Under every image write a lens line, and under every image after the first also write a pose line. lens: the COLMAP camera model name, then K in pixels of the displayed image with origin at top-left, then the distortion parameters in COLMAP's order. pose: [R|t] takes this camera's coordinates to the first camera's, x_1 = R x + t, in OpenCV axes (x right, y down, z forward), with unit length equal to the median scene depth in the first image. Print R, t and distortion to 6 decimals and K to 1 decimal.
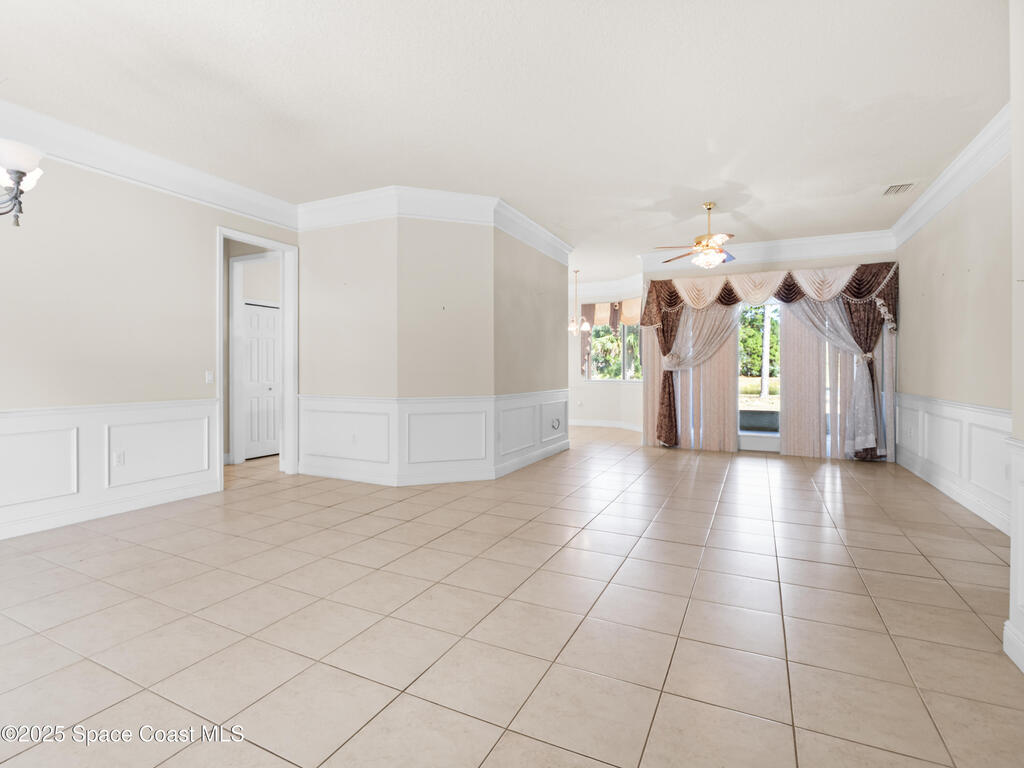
lens RADIAL K [[499.2, 0, 508.1], [0, 499.2, 375.9], [0, 0, 1]] dist [-0.008685, -0.005021]
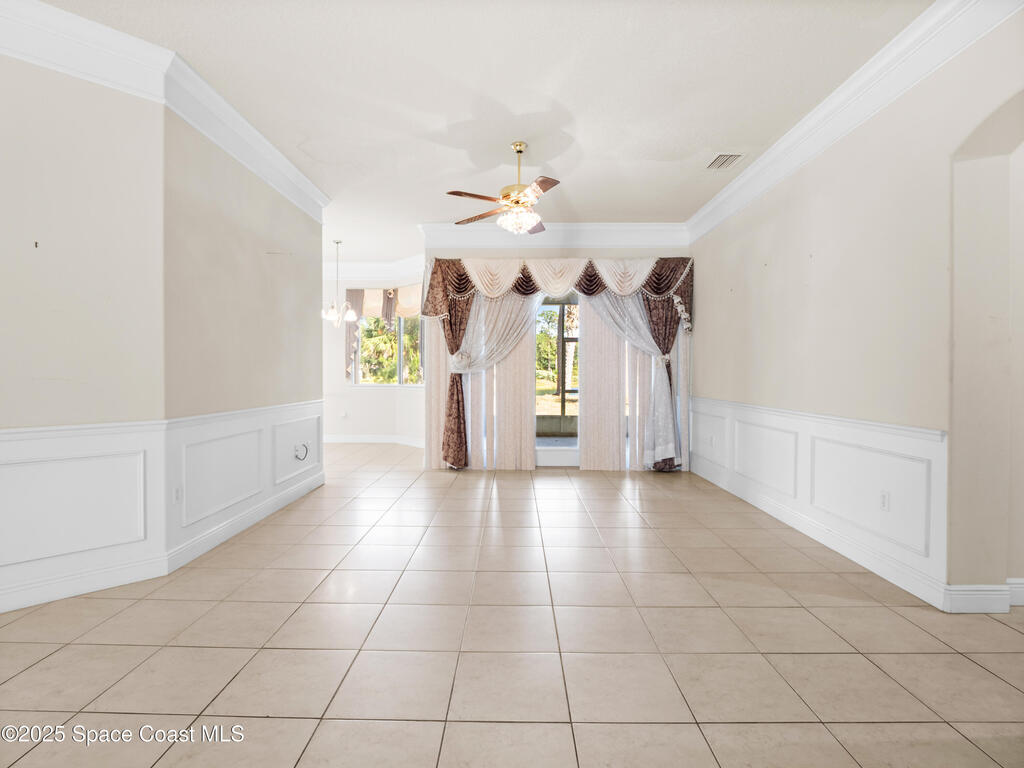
lens RADIAL K [[499.2, 0, 506.1], [0, 499.2, 374.8], [0, 0, 1]] dist [-0.008685, -0.005021]
pose [[0.903672, -0.000299, 0.428226, 0.059258], [0.003101, 0.999978, -0.005846, -0.003814], [-0.428214, 0.006611, 0.903653, 0.281703]]
